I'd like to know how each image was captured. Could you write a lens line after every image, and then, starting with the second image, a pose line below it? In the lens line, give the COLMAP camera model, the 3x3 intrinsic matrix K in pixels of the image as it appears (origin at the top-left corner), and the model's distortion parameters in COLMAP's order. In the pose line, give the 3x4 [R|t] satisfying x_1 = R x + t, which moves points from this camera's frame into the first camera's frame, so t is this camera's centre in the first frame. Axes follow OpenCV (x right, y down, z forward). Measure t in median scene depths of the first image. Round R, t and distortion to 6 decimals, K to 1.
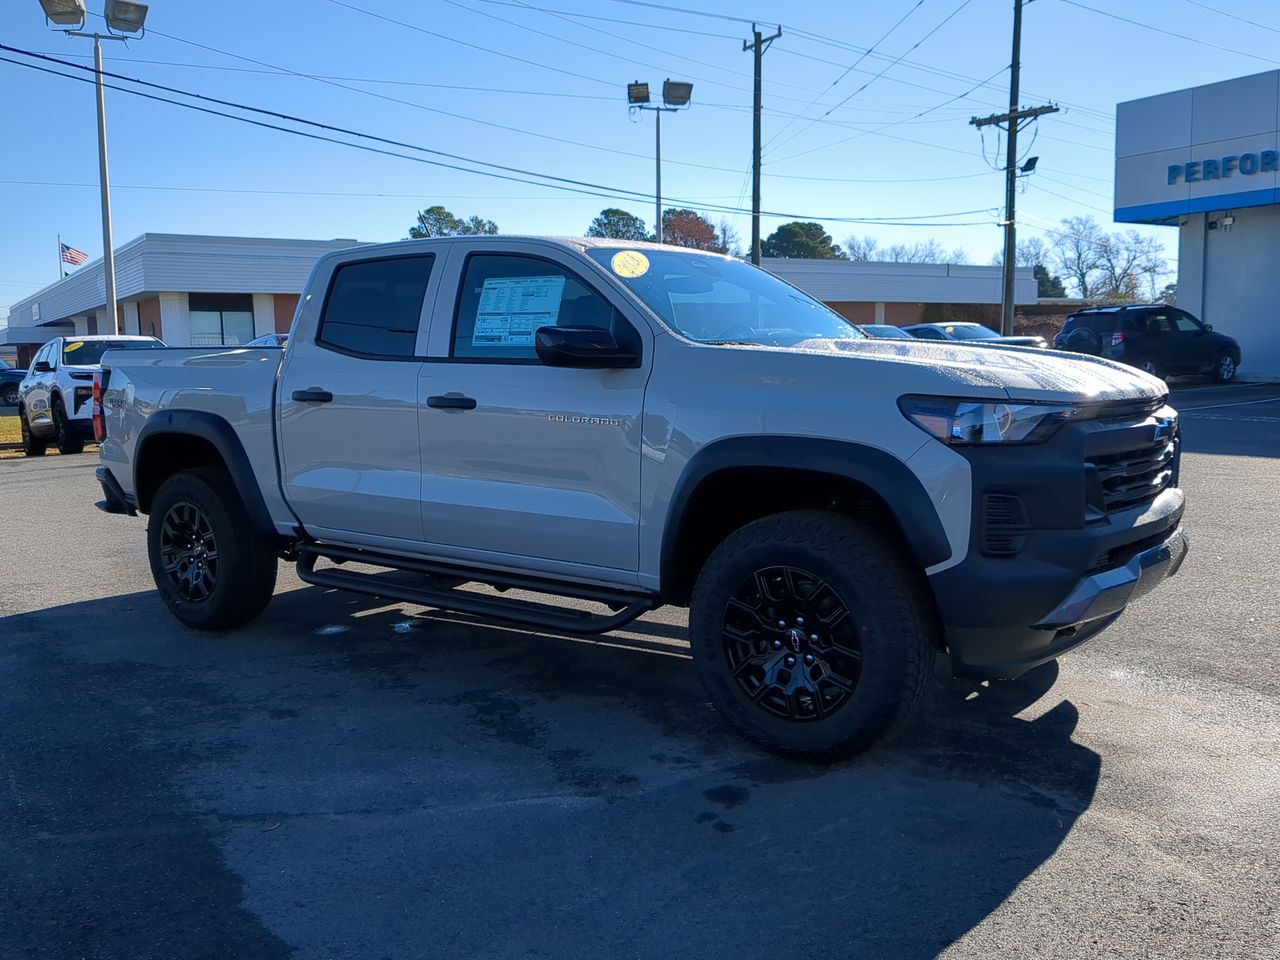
lens RADIAL K [[1207.6, 0, 619.0], [0, 1207.6, 485.5], [0, 0, 1]] dist [0.019942, -0.012610]
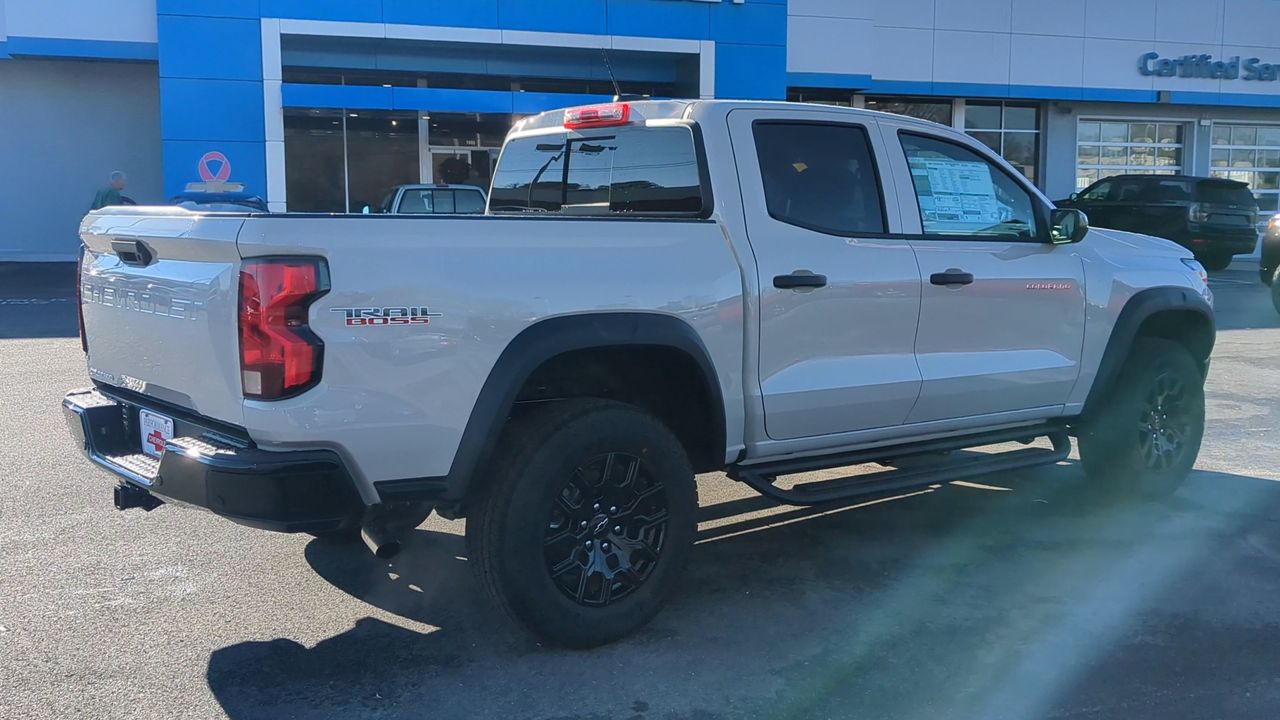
lens RADIAL K [[1296.9, 0, 680.2], [0, 1296.9, 362.4], [0, 0, 1]] dist [0.020591, -0.020572]
pose [[0.236121, -0.093360, 0.967228, -1.305381], [0.099878, 0.992434, 0.071411, -0.102864], [-0.966577, 0.079744, 0.243659, 0.989745]]
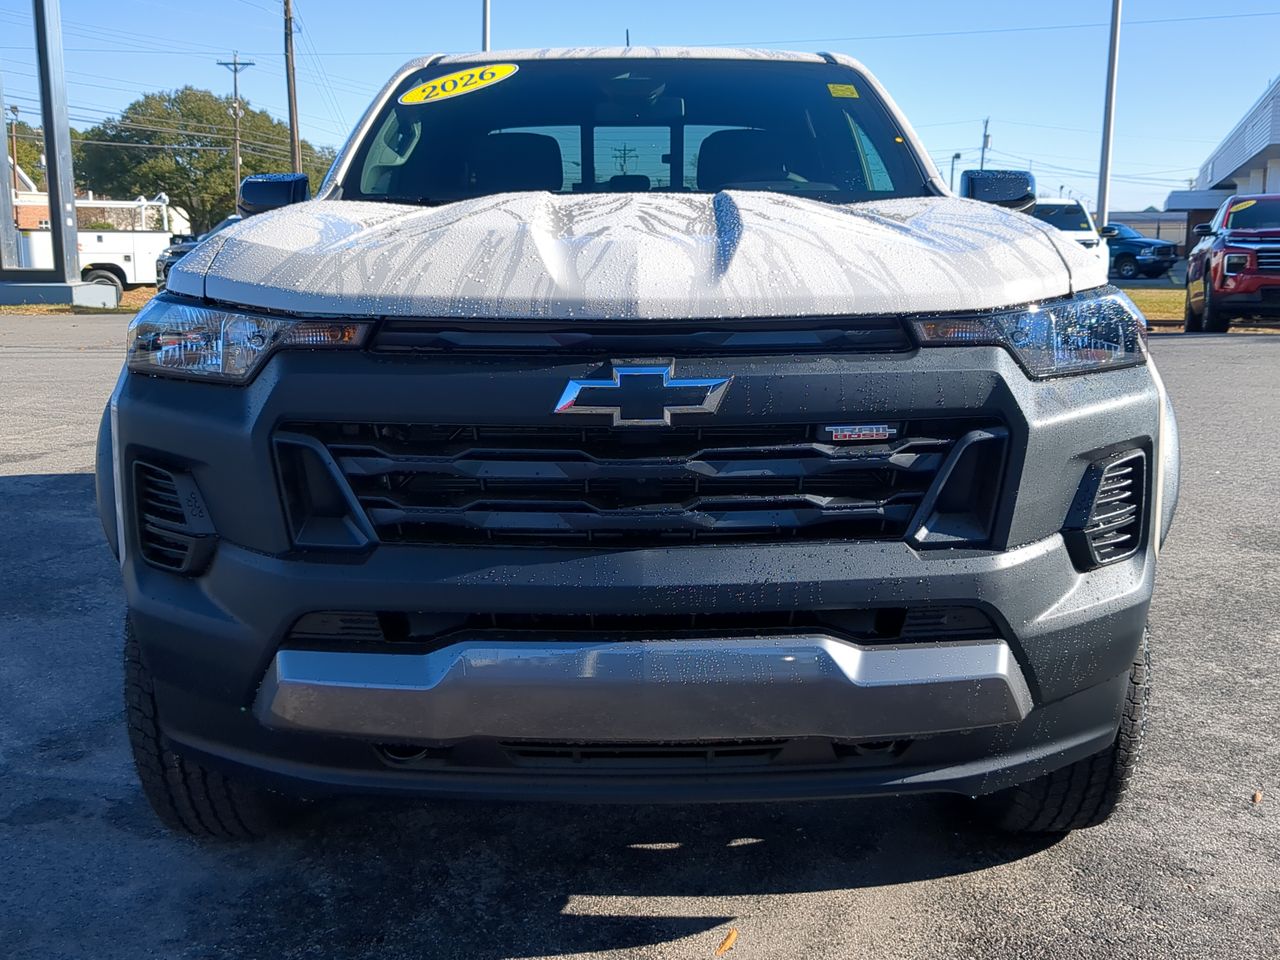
lens RADIAL K [[1363.3, 0, 622.4], [0, 1363.3, 478.6], [0, 0, 1]] dist [0.025800, -0.027696]
pose [[0.598943, 0.153416, -0.785958, 0.723794], [-0.089117, 0.988150, 0.124971, -0.066607], [0.795817, -0.004808, 0.605518, 0.590976]]
